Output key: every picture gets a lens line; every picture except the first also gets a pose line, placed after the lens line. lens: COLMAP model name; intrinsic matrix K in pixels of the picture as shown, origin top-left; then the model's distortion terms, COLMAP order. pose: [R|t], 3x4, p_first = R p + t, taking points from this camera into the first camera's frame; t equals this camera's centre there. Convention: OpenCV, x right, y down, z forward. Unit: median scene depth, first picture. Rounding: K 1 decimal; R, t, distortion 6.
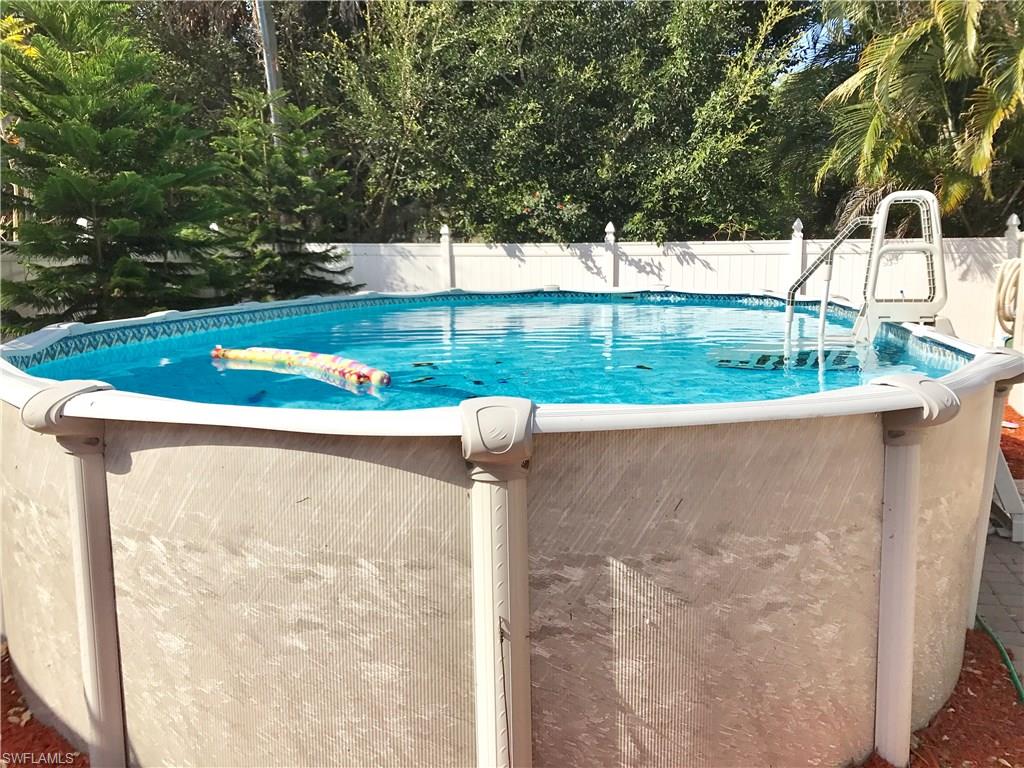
lens RADIAL K [[858.3, 0, 512.0], [0, 858.3, 384.0], [0, 0, 1]] dist [0.109154, -0.161811]
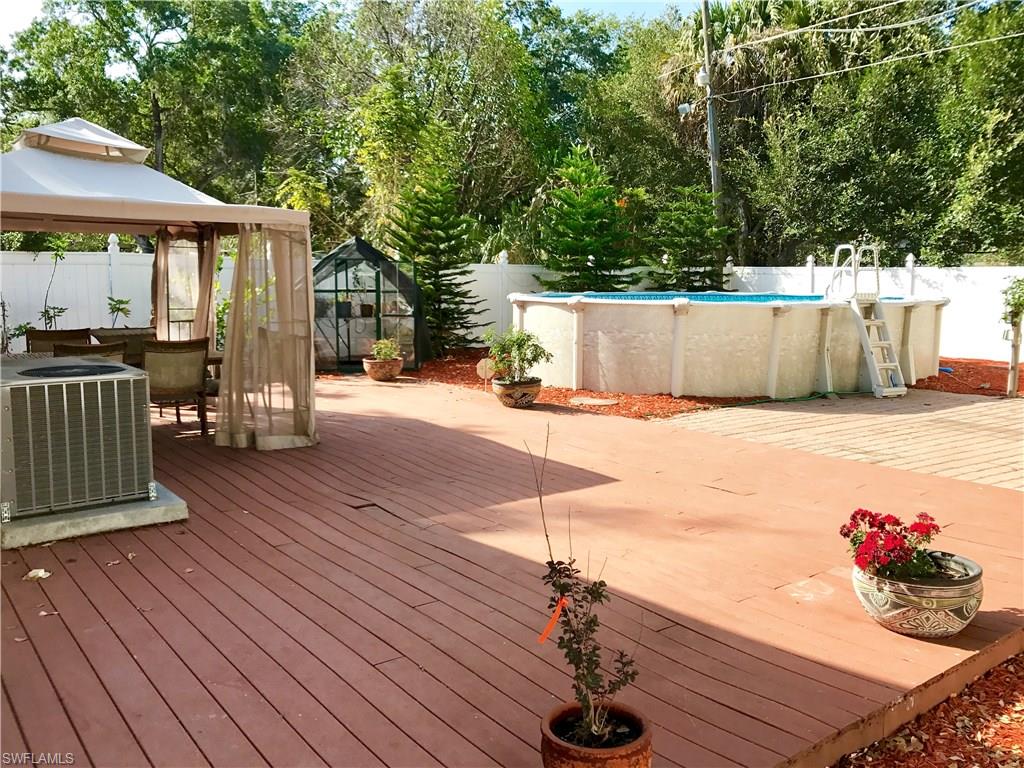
lens RADIAL K [[858.3, 0, 512.0], [0, 858.3, 384.0], [0, 0, 1]] dist [0.109154, -0.161811]
pose [[0.781125, 0.095762, -0.616987, 1.165634], [-0.112539, 0.993578, 0.011734, 0.211564], [0.614149, 0.060269, 0.786886, -1.307367]]
